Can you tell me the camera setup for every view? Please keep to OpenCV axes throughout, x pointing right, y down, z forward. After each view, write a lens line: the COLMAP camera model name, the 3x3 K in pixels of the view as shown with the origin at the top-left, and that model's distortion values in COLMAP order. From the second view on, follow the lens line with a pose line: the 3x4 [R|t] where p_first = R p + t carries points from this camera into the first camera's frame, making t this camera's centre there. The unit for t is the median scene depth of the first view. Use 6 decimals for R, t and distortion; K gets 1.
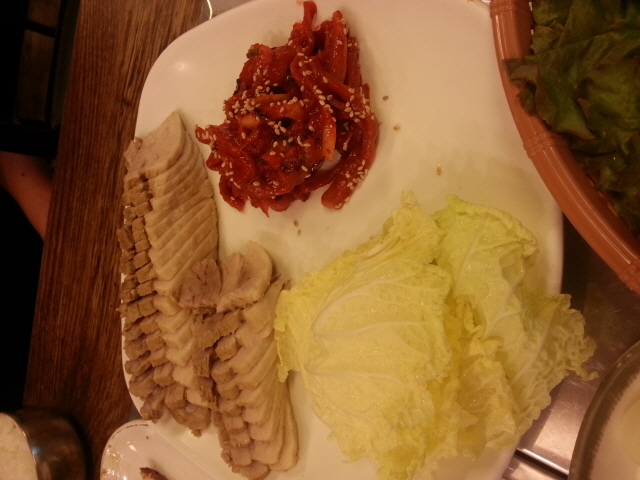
lens RADIAL K [[525.1, 0, 320.0], [0, 525.1, 240.0], [0, 0, 1]] dist [-0.002304, -0.000891]
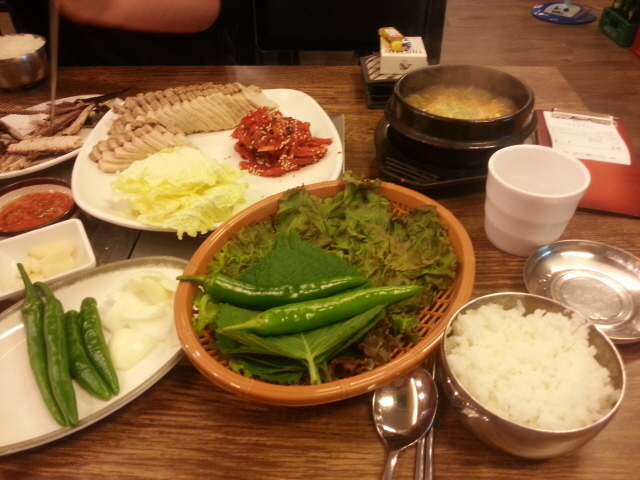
lens RADIAL K [[525.1, 0, 320.0], [0, 525.1, 240.0], [0, 0, 1]] dist [-0.002304, -0.000891]
pose [[0.206609, 0.952502, -0.223723, 0.721257], [-0.968130, 0.165938, -0.187590, 0.056186], [-0.141556, 0.255351, 0.956430, -0.811228]]
